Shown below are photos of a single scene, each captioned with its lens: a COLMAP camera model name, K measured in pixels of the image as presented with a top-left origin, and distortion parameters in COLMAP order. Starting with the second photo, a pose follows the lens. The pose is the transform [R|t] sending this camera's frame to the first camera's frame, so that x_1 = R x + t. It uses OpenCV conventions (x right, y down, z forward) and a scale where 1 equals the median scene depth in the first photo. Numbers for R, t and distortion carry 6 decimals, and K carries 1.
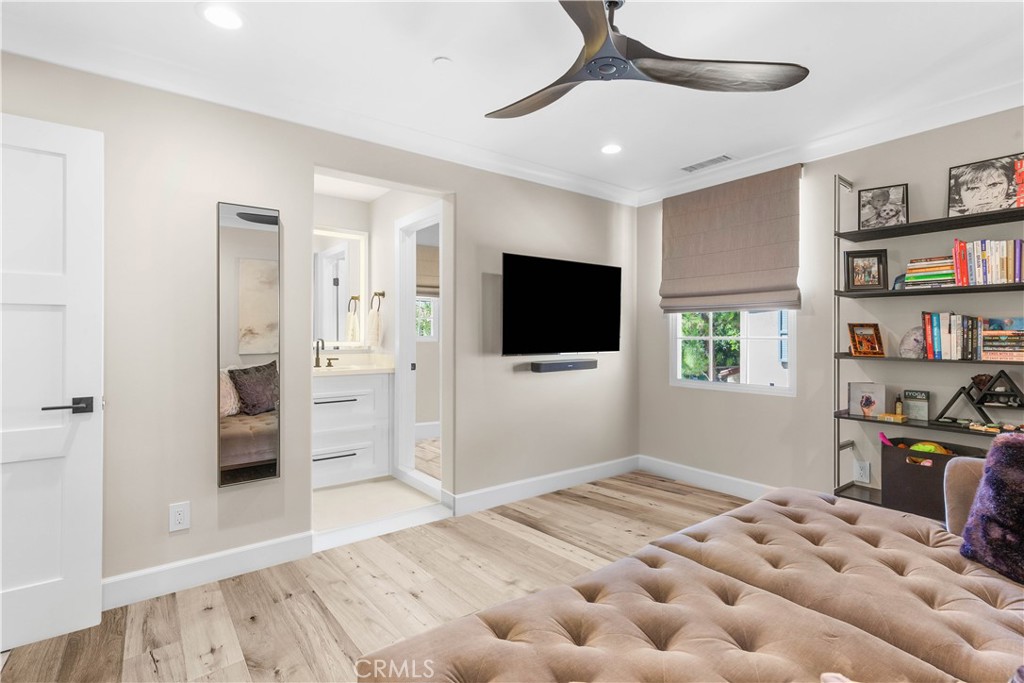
lens RADIAL K [[467.7, 0, 506.0], [0, 467.7, 335.3], [0, 0, 1]] dist [0.001140, -0.000437]
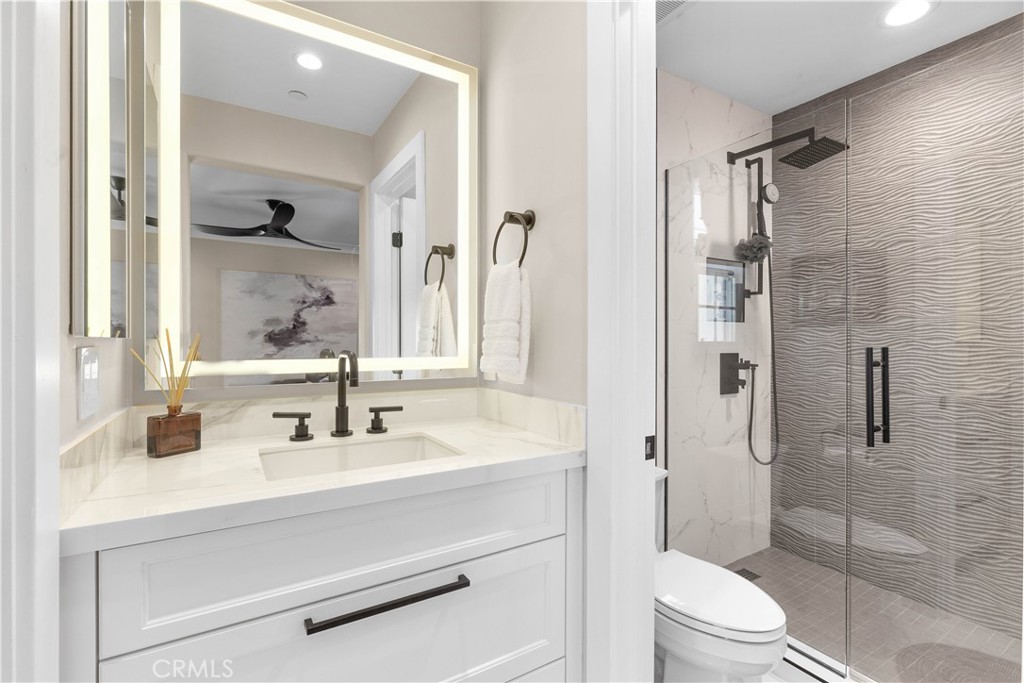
lens RADIAL K [[467.7, 0, 512.8], [0, 467.7, 342.9], [0, 0, 1]] dist [0.001140, -0.000437]
pose [[0.994238, 0.002738, -0.107160, -0.158024], [-0.002787, 0.999996, -0.000315, 0.001807], [0.107159, 0.000612, 0.994242, 0.437137]]
